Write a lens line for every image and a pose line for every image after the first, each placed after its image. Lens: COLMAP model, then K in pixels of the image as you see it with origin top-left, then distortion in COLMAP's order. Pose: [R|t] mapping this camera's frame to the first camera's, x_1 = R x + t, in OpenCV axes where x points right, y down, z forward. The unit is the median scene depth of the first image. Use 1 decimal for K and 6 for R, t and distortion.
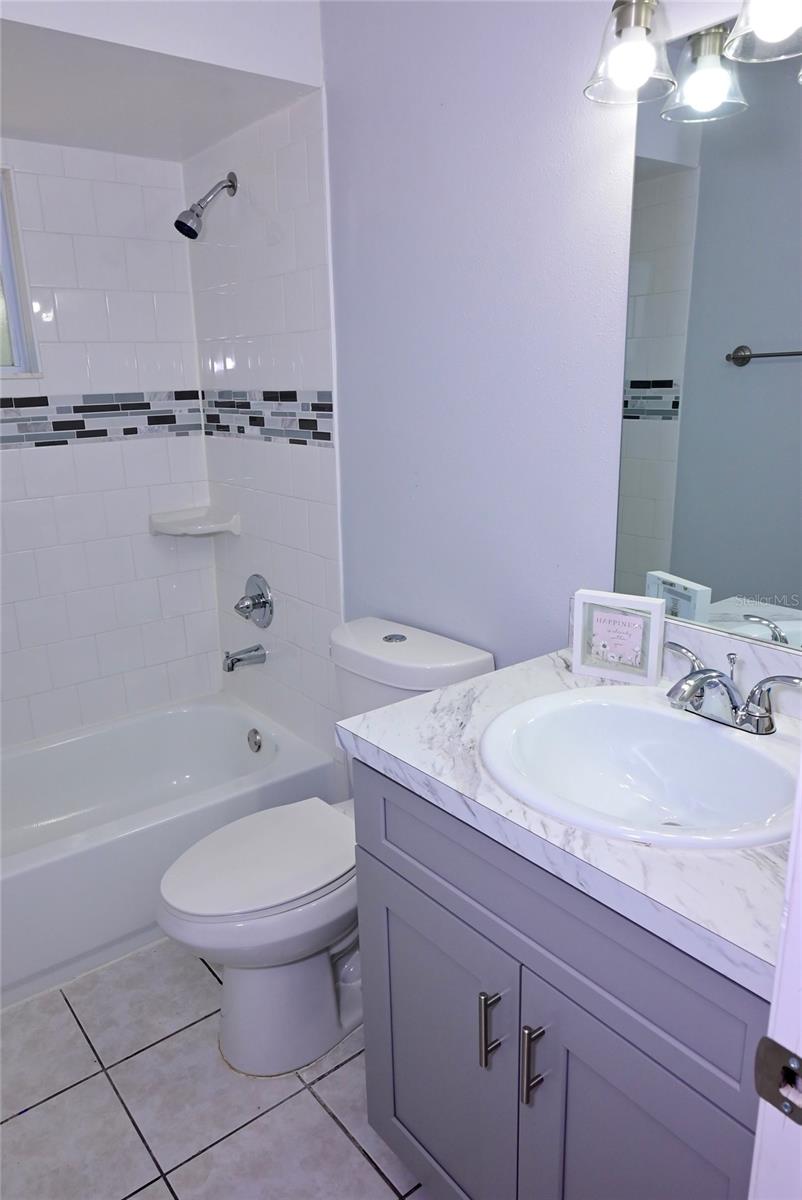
lens RADIAL K [[827.6, 0, 407.5], [0, 827.6, 633.5], [0, 0, 1]] dist [-0.001975, 0.003226]
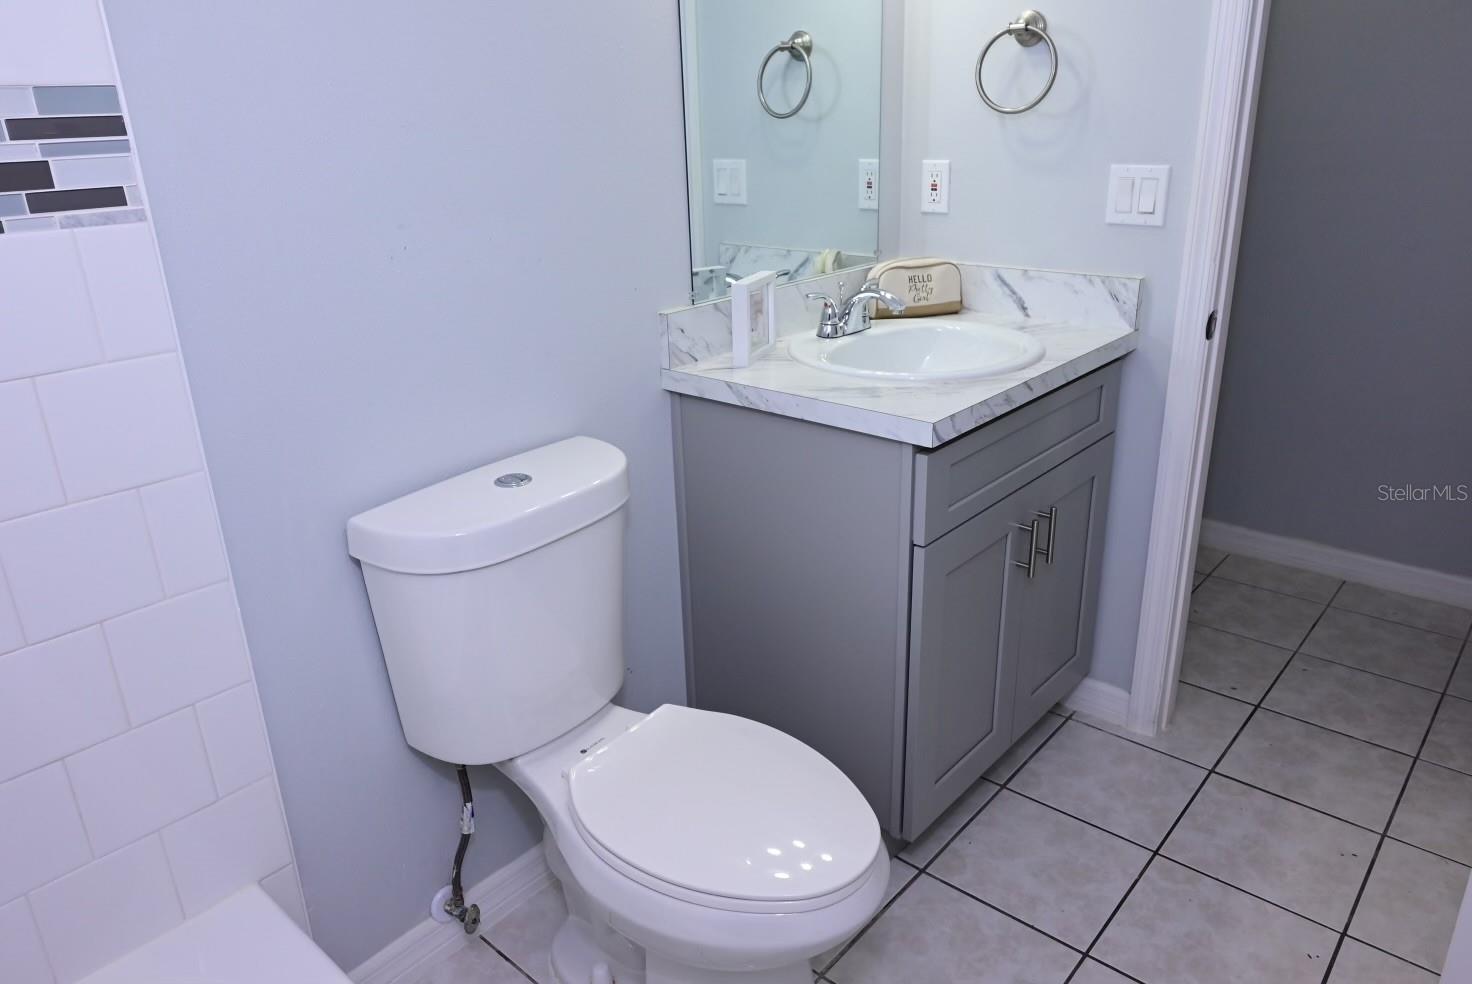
lens RADIAL K [[1015.2, 0, 736.8], [0, 1015.2, 495.5], [0, 0, 1]] dist [-0.001975, 0.003226]
pose [[-0.179749, -0.333140, 0.925585, -0.757970], [0.332241, 0.865062, 0.375877, -0.215969], [-0.925908, 0.375081, -0.044811, 0.869738]]
